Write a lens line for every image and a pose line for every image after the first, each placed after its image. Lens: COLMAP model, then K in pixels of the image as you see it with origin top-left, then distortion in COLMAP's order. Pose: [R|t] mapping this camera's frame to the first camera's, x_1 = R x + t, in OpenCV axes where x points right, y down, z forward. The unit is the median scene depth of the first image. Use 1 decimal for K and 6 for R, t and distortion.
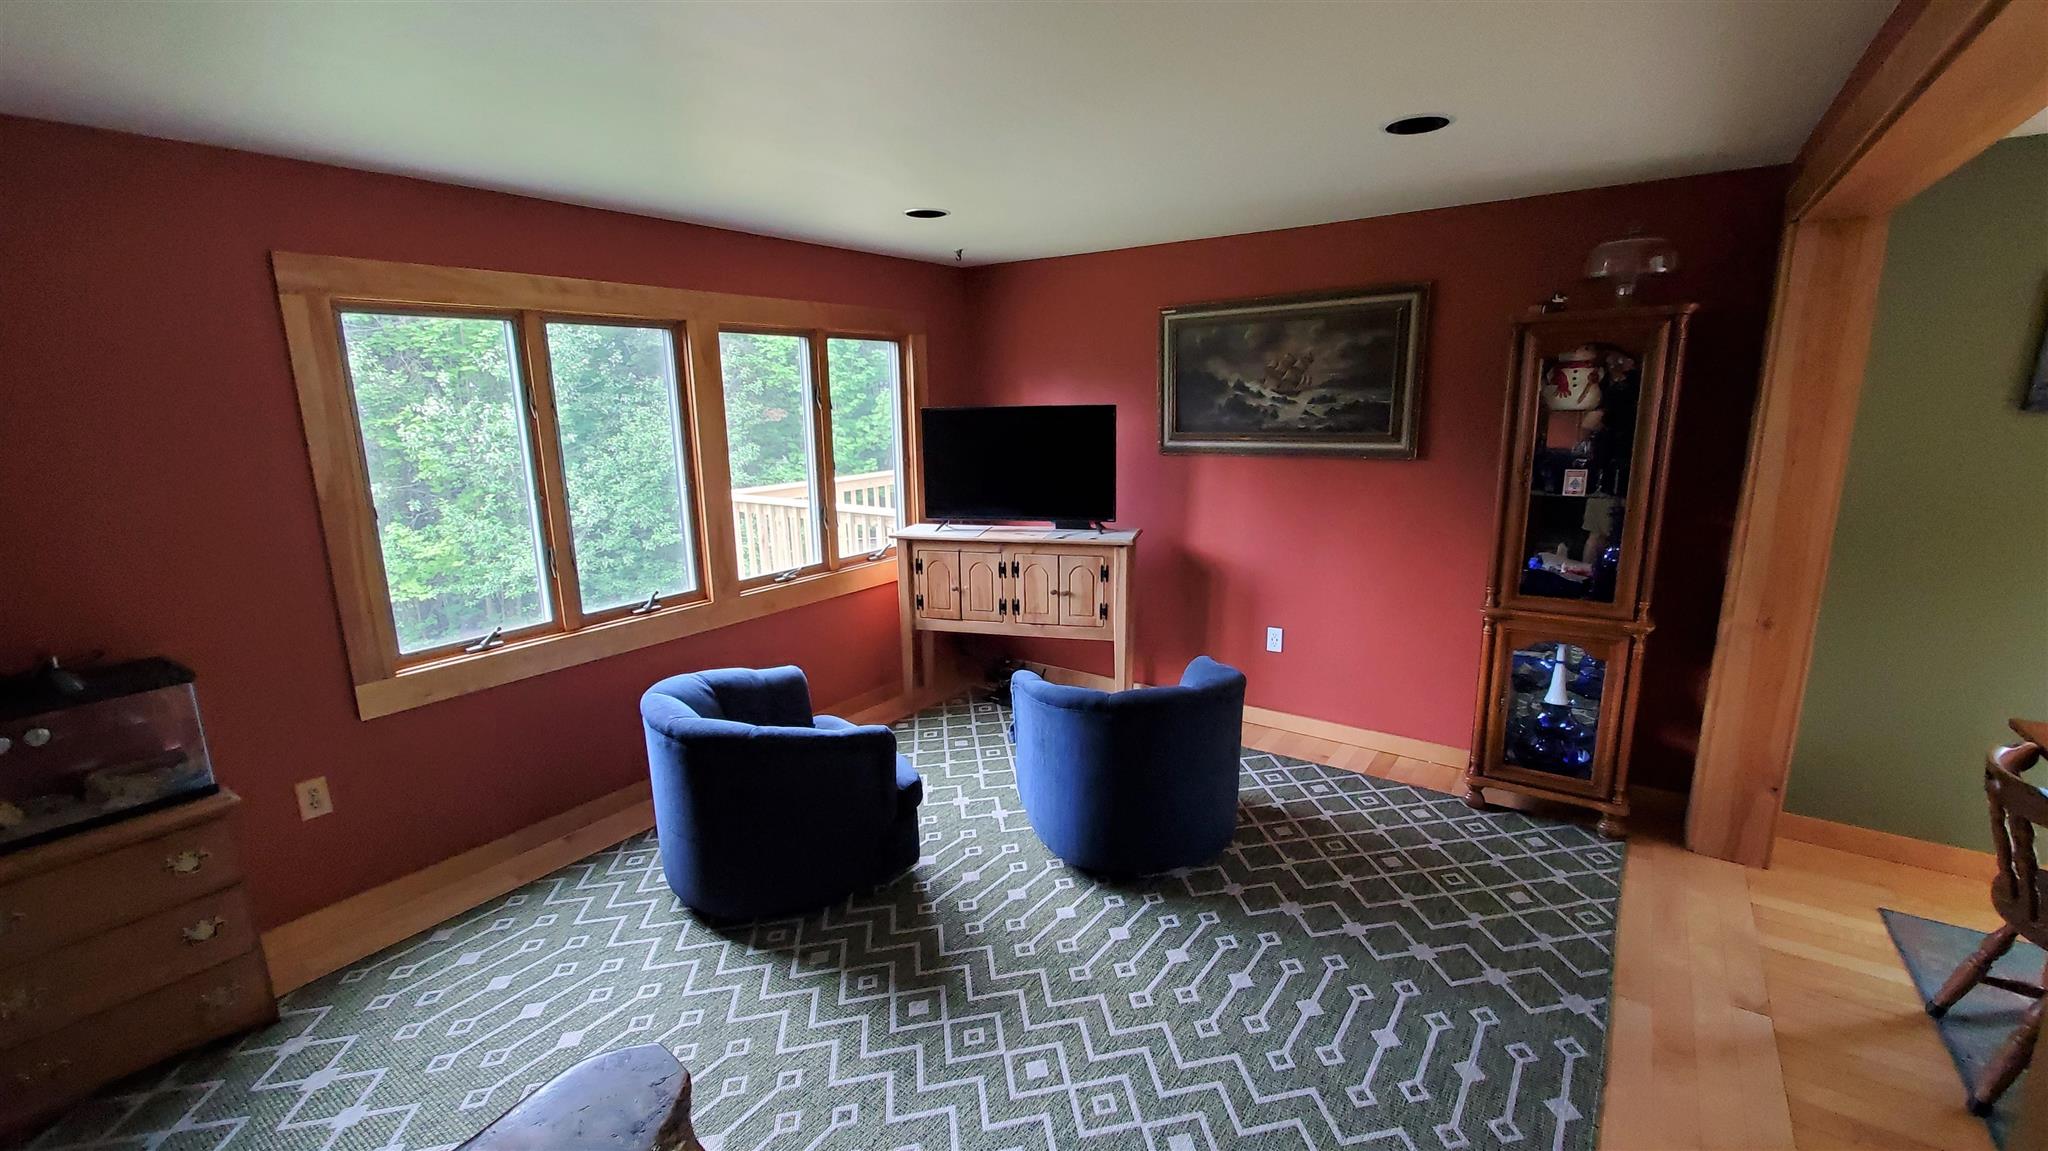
lens RADIAL K [[897.4, 0, 1017.3], [0, 897.4, 586.0], [0, 0, 1]] dist [0.000152, -0.006199]
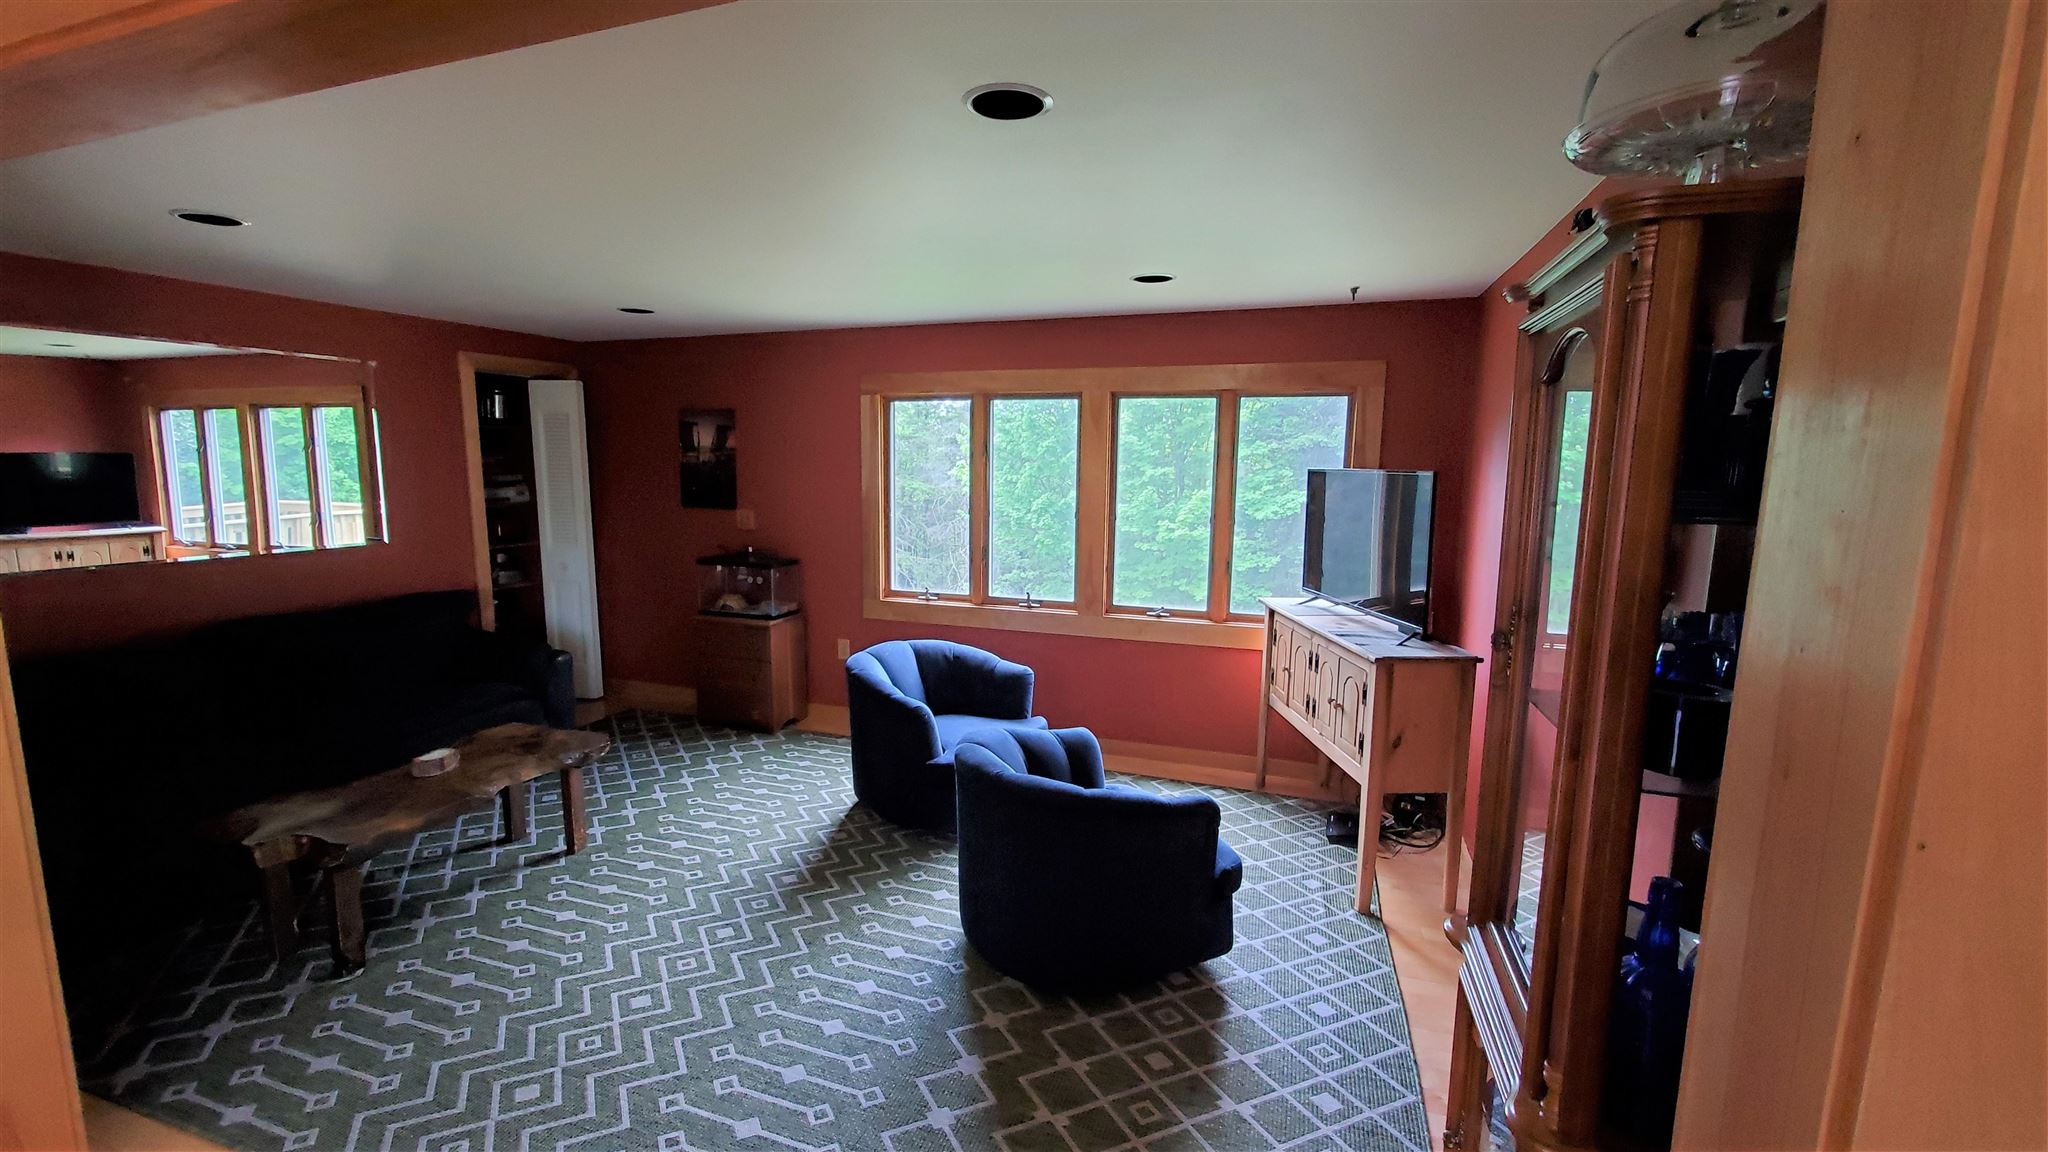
lens RADIAL K [[842.2, 0, 968.2], [0, 842.2, 584.6], [0, 0, 1]] dist [-0.000252, 0.000024]
pose [[0.237691, 0.160846, -0.957931, 0.855858], [-0.221794, 0.969128, 0.107693, -0.131691], [0.945680, 0.186865, 0.266028, 0.625911]]
